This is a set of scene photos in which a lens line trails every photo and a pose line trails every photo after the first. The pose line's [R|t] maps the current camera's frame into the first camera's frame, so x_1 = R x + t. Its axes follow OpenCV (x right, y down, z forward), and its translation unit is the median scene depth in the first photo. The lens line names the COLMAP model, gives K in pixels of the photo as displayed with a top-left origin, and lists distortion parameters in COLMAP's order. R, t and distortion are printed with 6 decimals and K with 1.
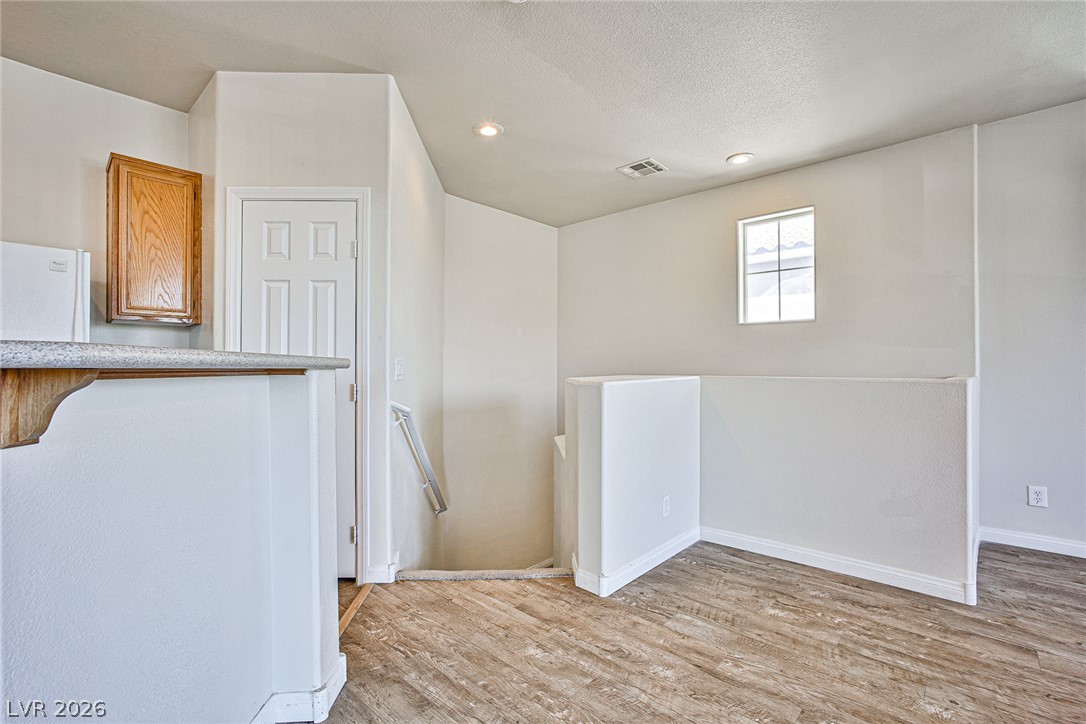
lens RADIAL K [[489.5, 0, 538.2], [0, 489.5, 365.3], [0, 0, 1]] dist [-0.037610, 0.015245]
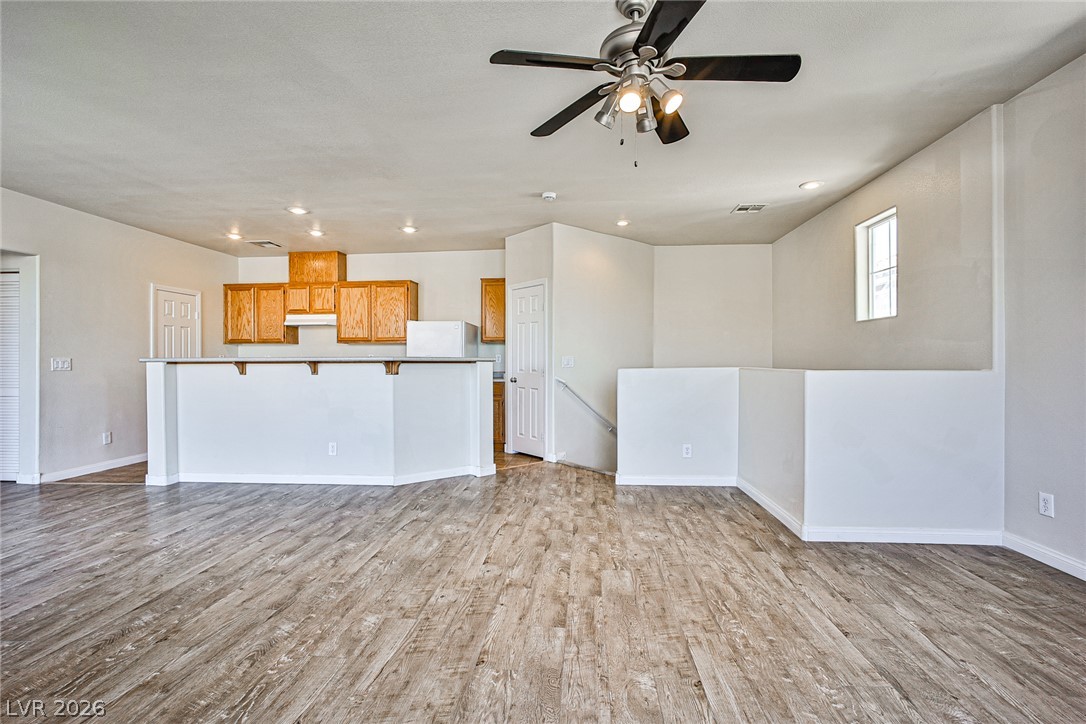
lens RADIAL K [[489.5, 0, 544.6], [0, 489.5, 355.9], [0, 0, 1]] dist [-0.037610, 0.015245]
pose [[0.612883, -0.006811, -0.790144, 1.374778], [0.003466, 0.999976, -0.005931, -0.004781], [0.790166, 0.000896, 0.612893, -0.350039]]
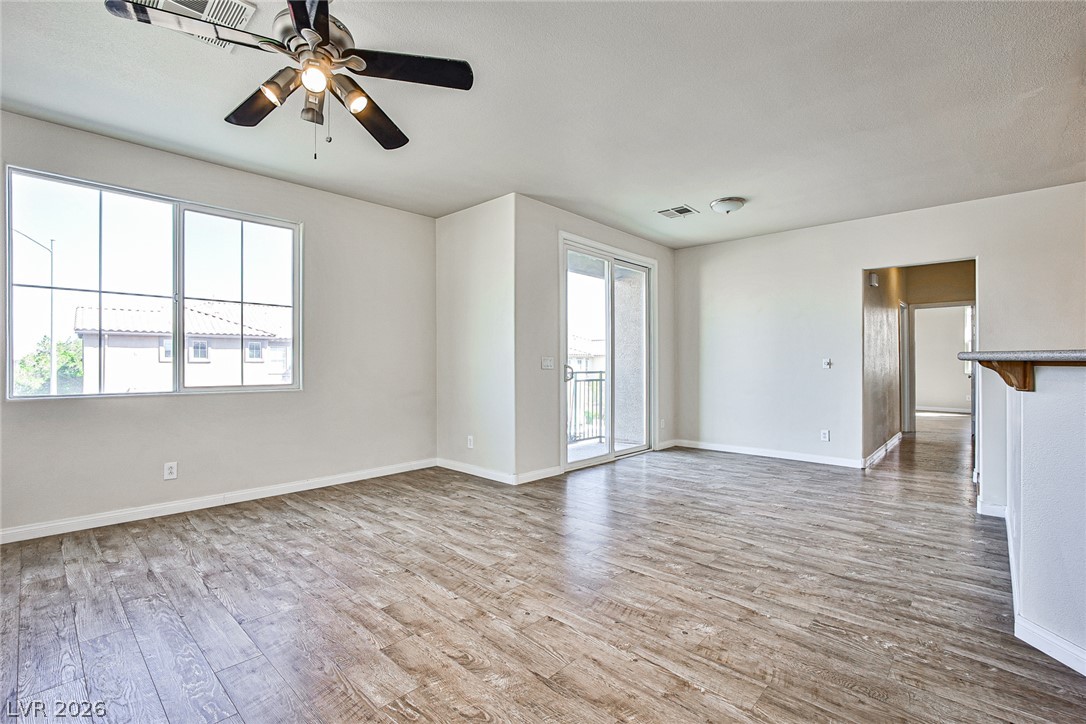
lens RADIAL K [[489.5, 0, 549.6], [0, 489.5, 371.1], [0, 0, 1]] dist [-0.037610, 0.015245]
pose [[-0.999989, 0.002401, -0.003939, 0.436038], [0.002340, 0.999881, 0.015262, -0.002008], [0.003975, 0.015253, -0.999876, 1.066344]]
